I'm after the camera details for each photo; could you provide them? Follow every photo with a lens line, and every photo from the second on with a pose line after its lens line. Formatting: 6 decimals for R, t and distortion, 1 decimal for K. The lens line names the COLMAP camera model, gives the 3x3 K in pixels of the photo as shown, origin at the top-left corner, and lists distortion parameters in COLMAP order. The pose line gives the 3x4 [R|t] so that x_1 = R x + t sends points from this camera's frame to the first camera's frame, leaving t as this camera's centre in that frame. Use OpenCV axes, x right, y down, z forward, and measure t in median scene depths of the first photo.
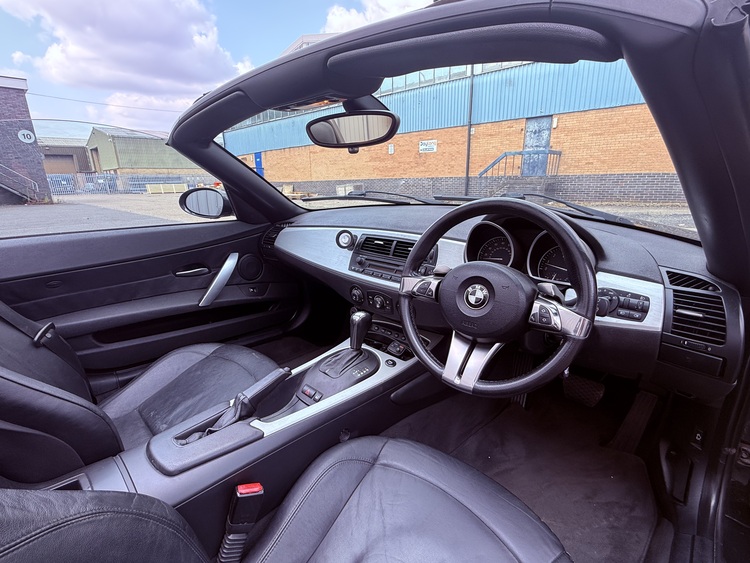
lens RADIAL K [[359.0, 0, 373.7], [0, 359.0, 279.3], [0, 0, 1]] dist [0.000497, -0.000021]
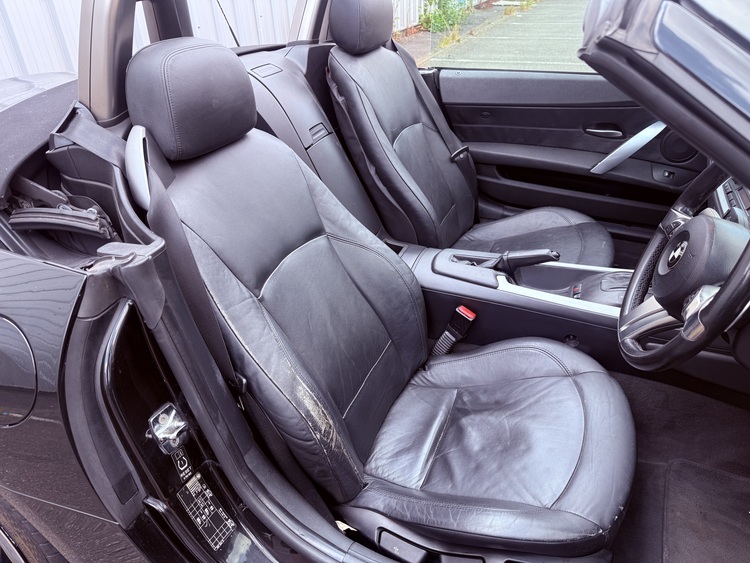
lens RADIAL K [[530.2, 0, 375.2], [0, 530.2, 282.0], [0, 0, 1]] dist [0.005662, -0.011569]
pose [[0.383633, 0.471645, -0.793963, 0.627774], [-0.212062, 0.881763, 0.421336, -0.162158], [0.898808, 0.006731, 0.438292, -0.095387]]
